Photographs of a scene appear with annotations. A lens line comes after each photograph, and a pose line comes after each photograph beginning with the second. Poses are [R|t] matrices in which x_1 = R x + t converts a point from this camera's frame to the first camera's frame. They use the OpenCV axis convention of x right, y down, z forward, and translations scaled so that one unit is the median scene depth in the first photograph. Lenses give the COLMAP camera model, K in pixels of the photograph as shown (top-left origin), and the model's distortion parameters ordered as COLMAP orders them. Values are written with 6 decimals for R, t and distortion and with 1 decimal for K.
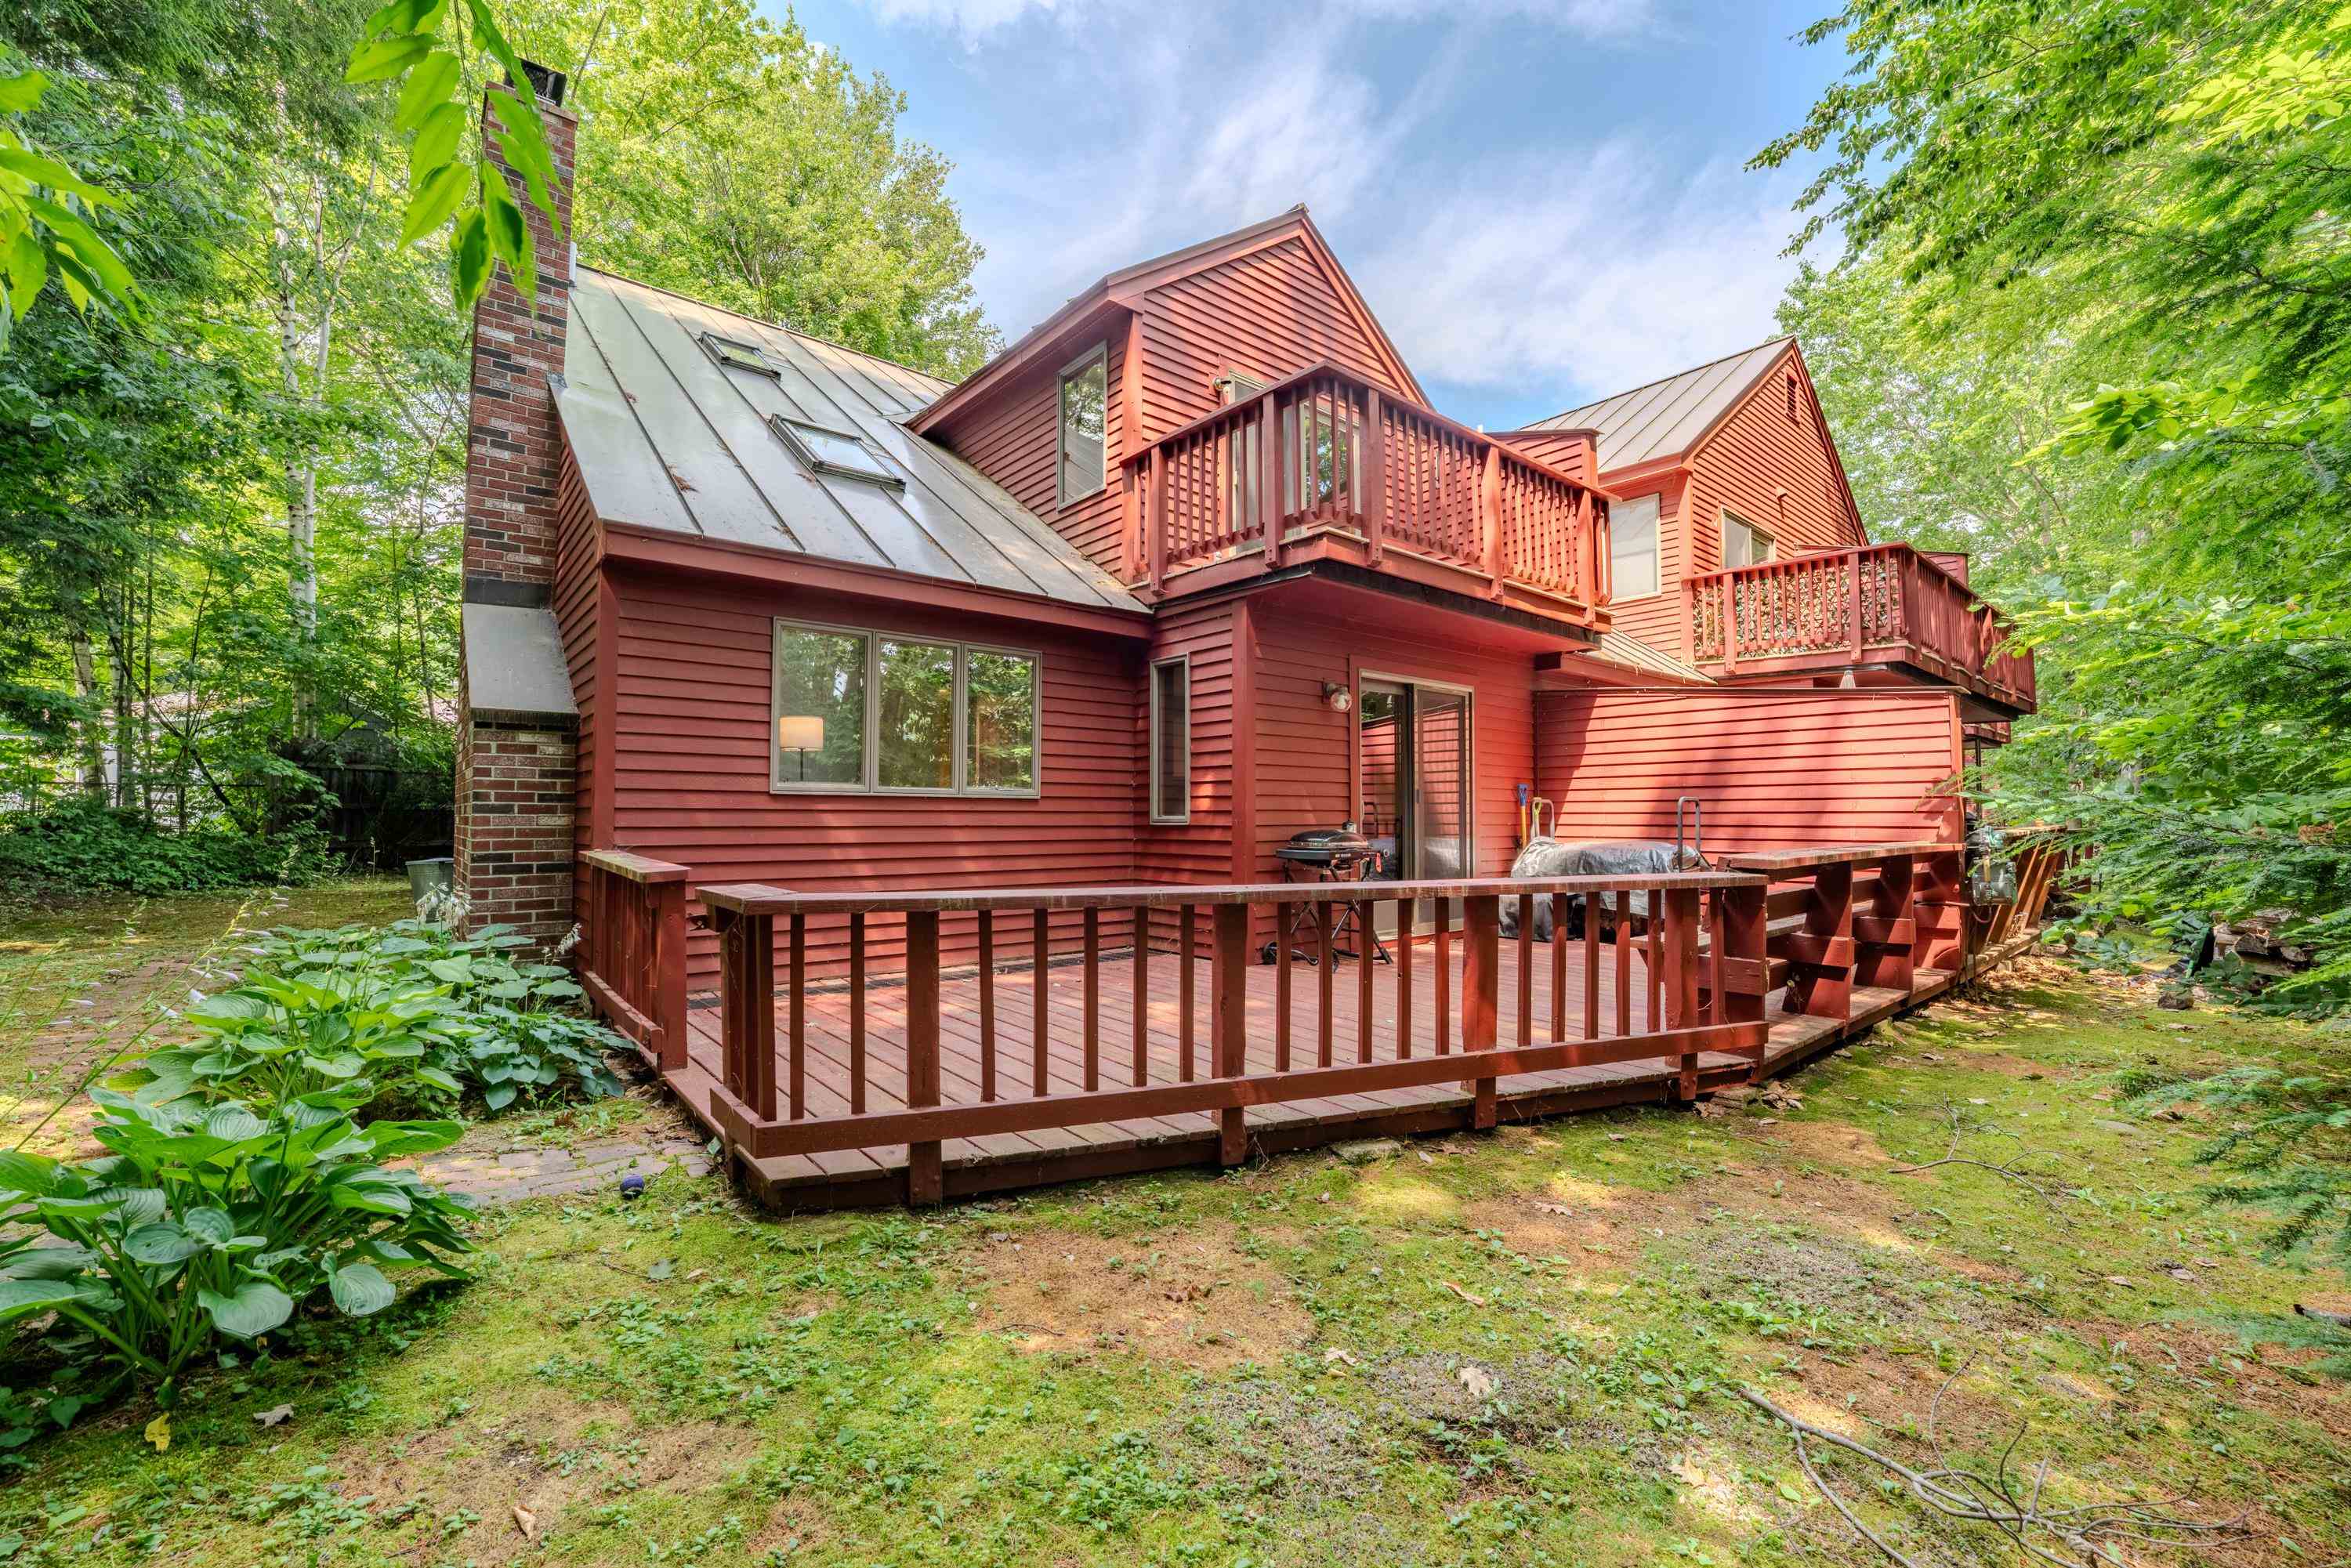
lens RADIAL K [[959.8, 0, 1165.5], [0, 959.8, 783.9], [0, 0, 1]] dist [-0.023519, 0.000204]
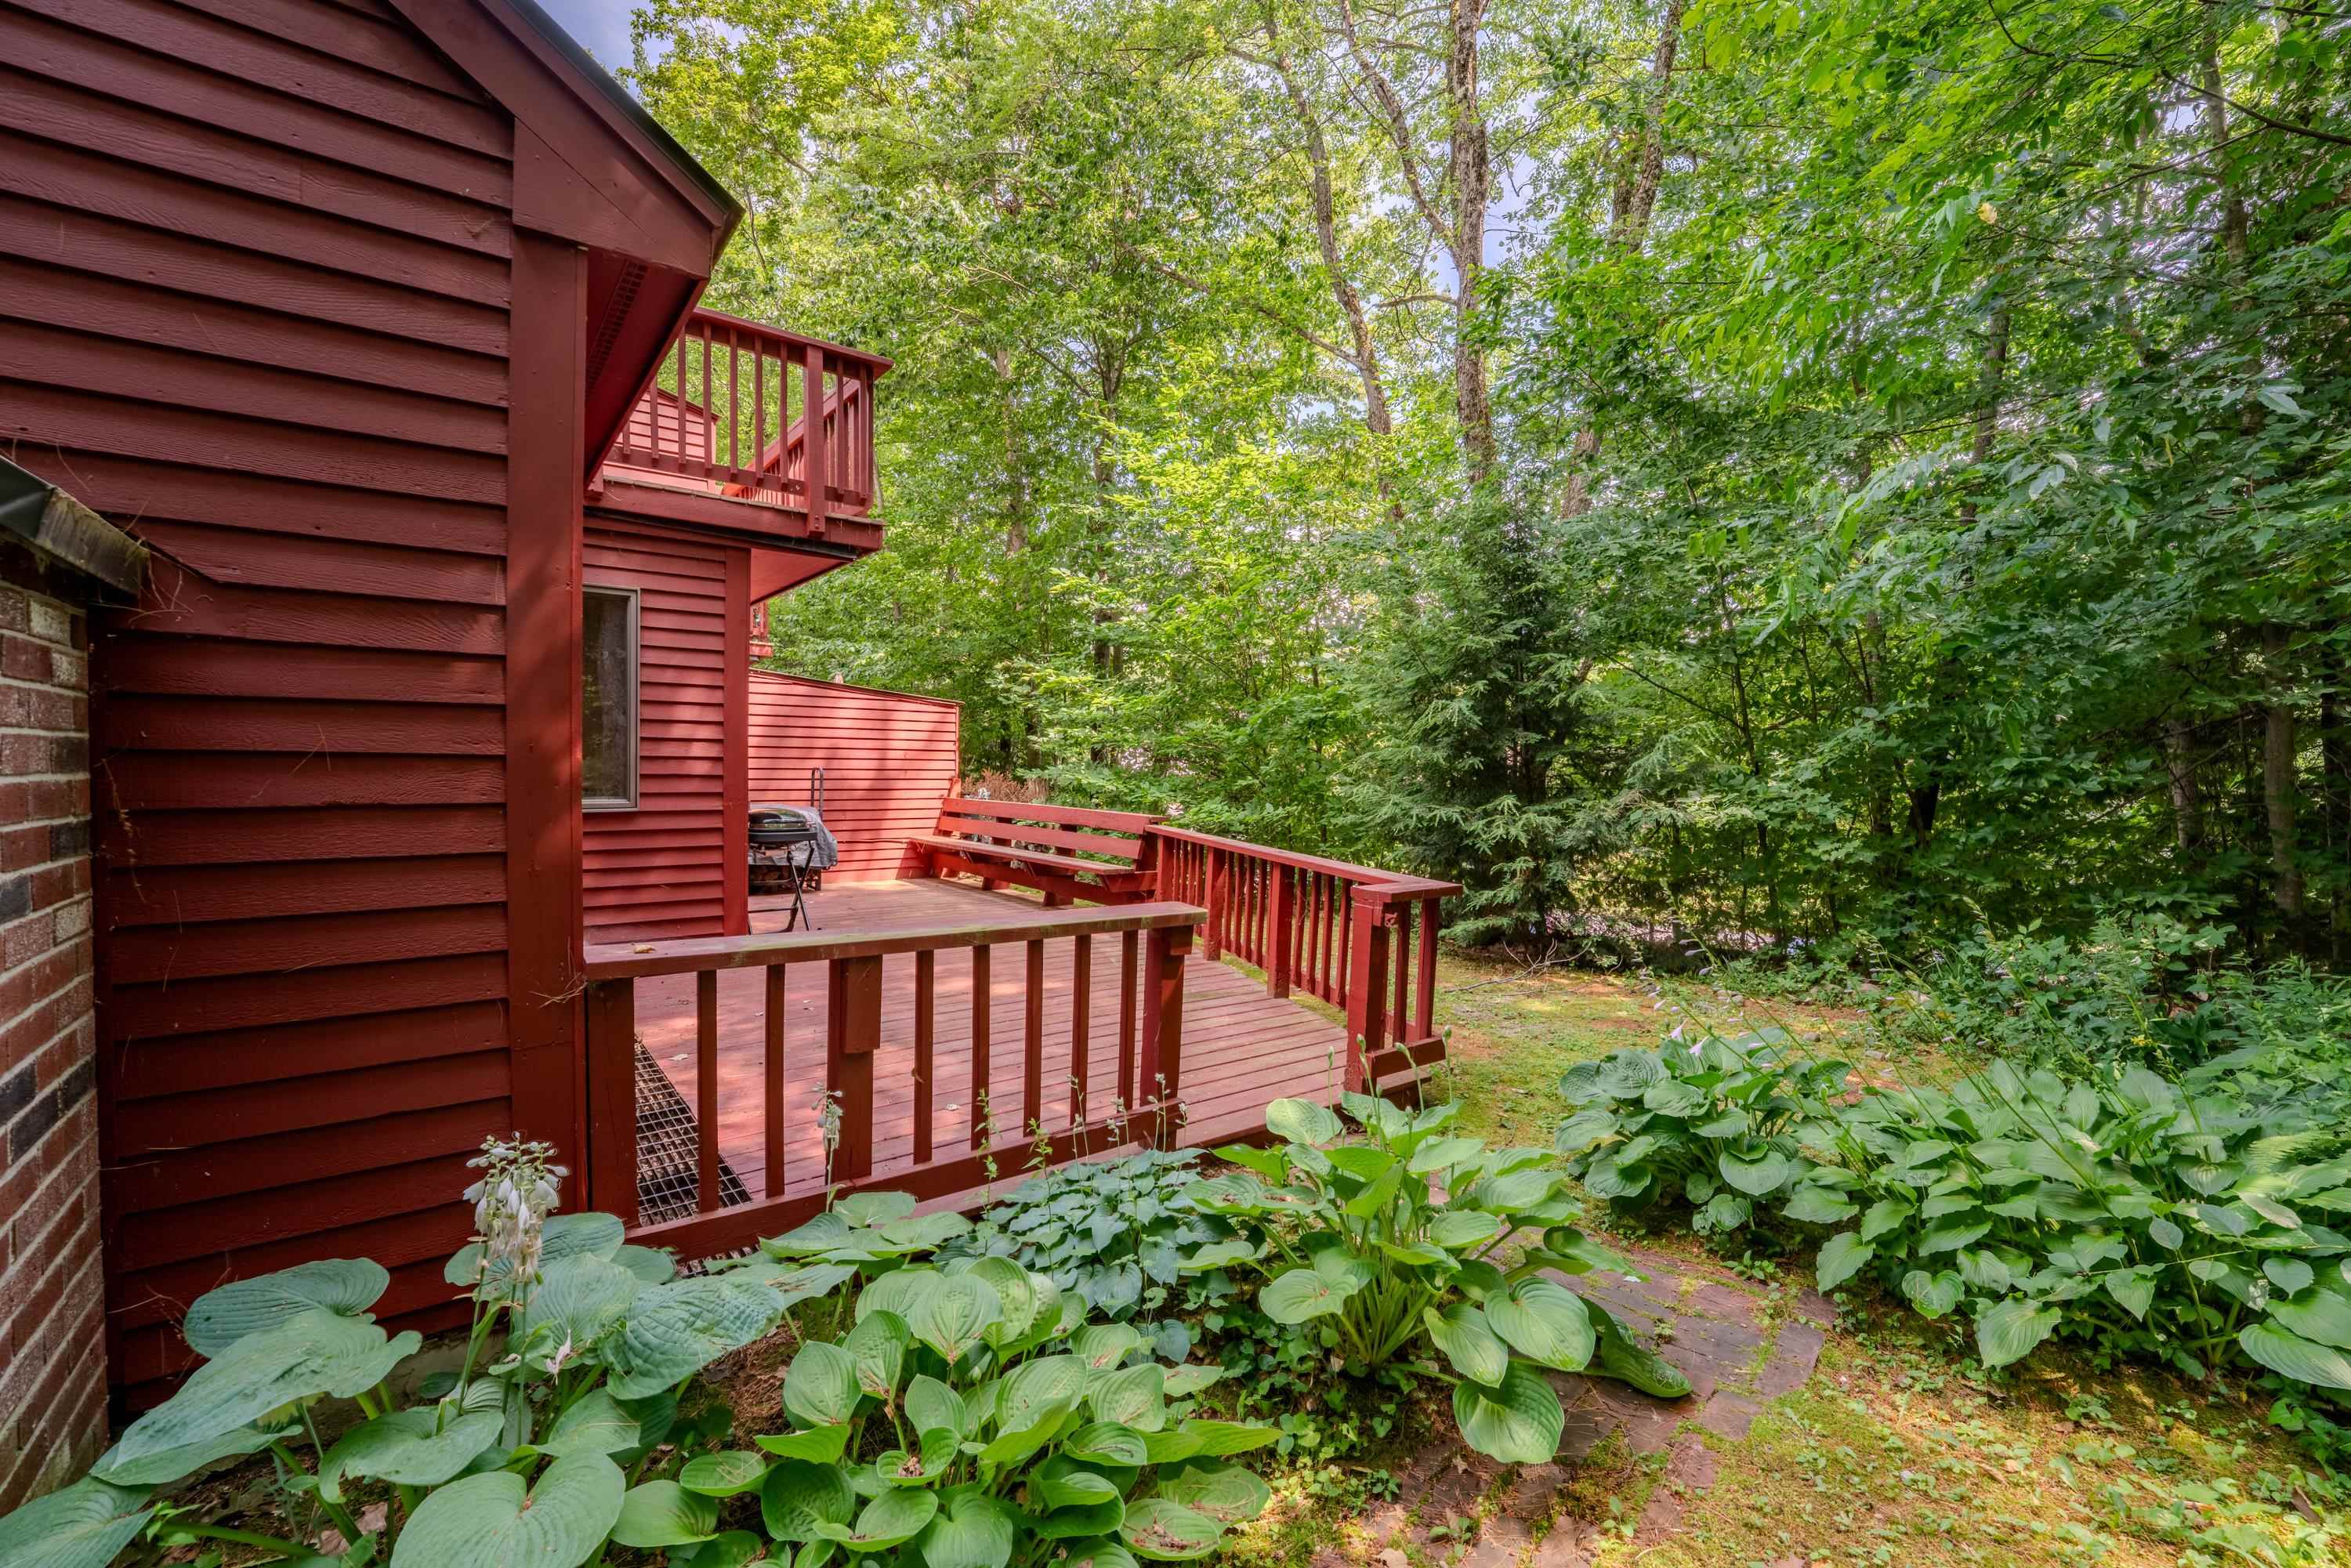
lens RADIAL K [[973.2, 0, 1173.1], [0, 973.2, 771.2], [0, 0, 1]] dist [-0.019917, 0.000147]
pose [[0.021461, -0.011754, 0.999701, -0.721644], [-0.041338, 0.999065, 0.012634, -0.017480], [-0.998915, -0.041596, 0.020955, 0.529941]]
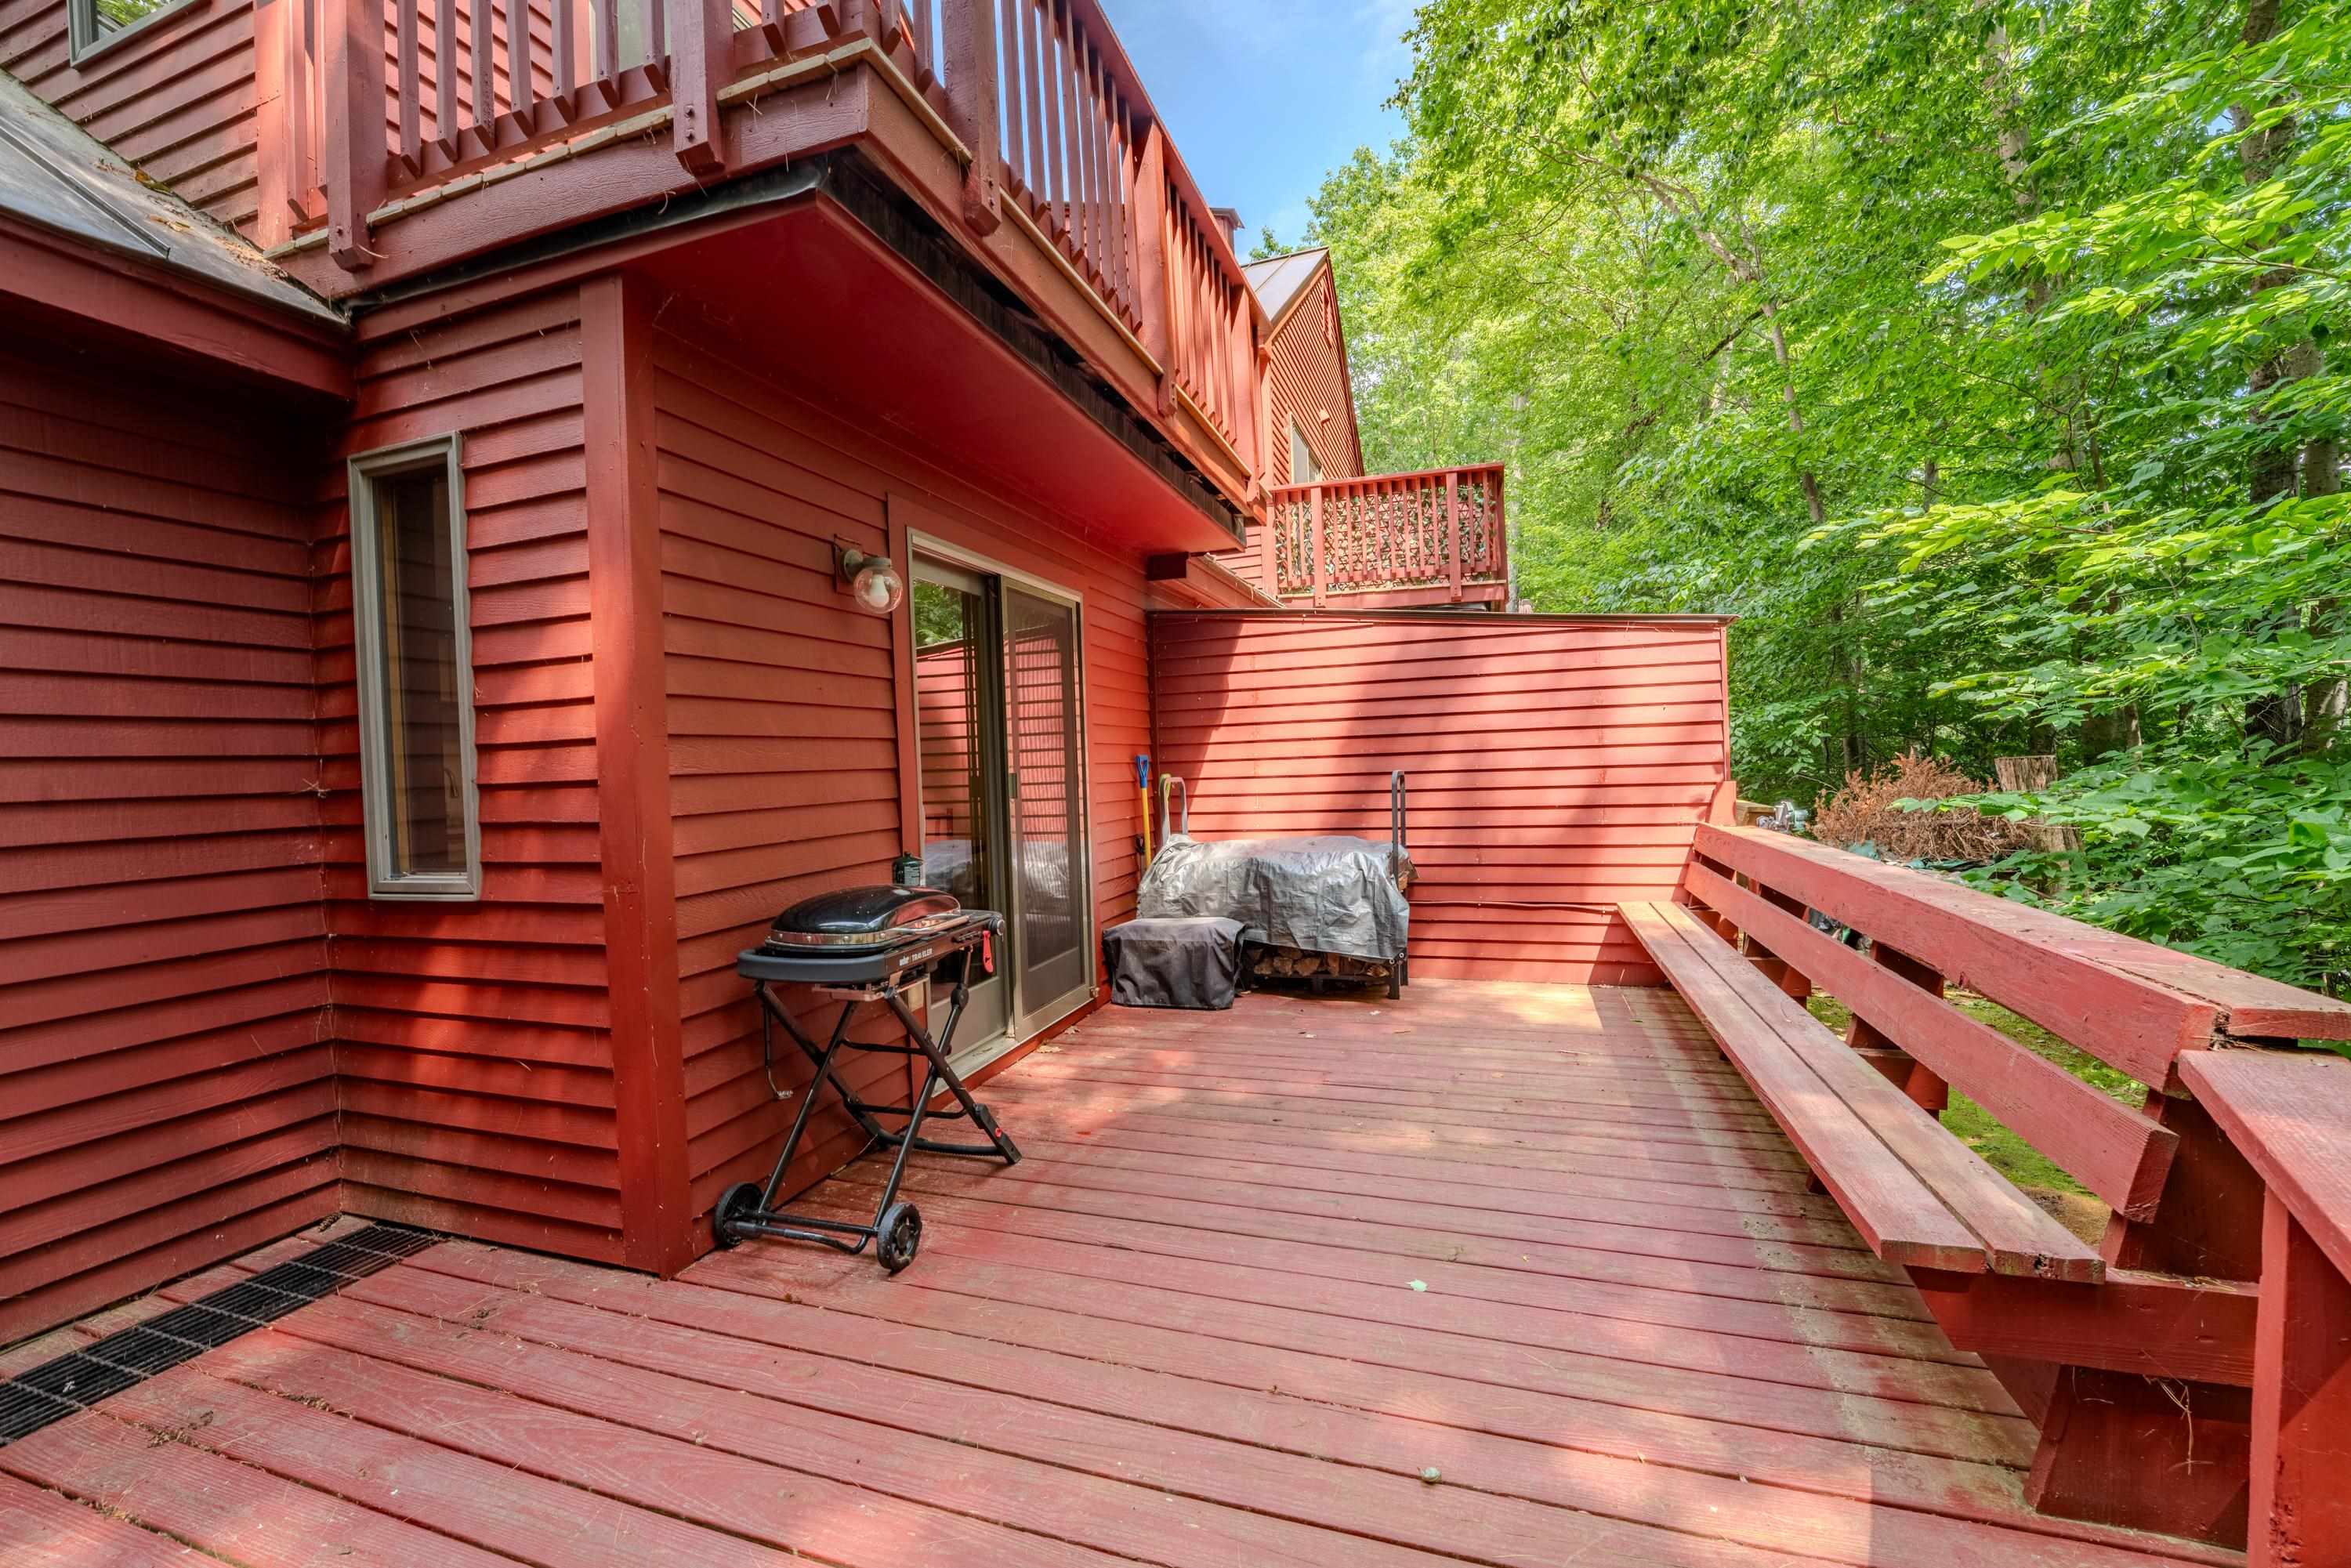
lens RADIAL K [[960.5, 0, 1174.5], [0, 960.5, 781.0], [0, 0, 1]] dist [-0.024993, 0.000890]
pose [[0.847637, -0.042233, 0.528893, 0.058237], [0.019278, 0.998620, 0.048845, -0.015472], [-0.530226, -0.031207, 0.847282, 0.527977]]
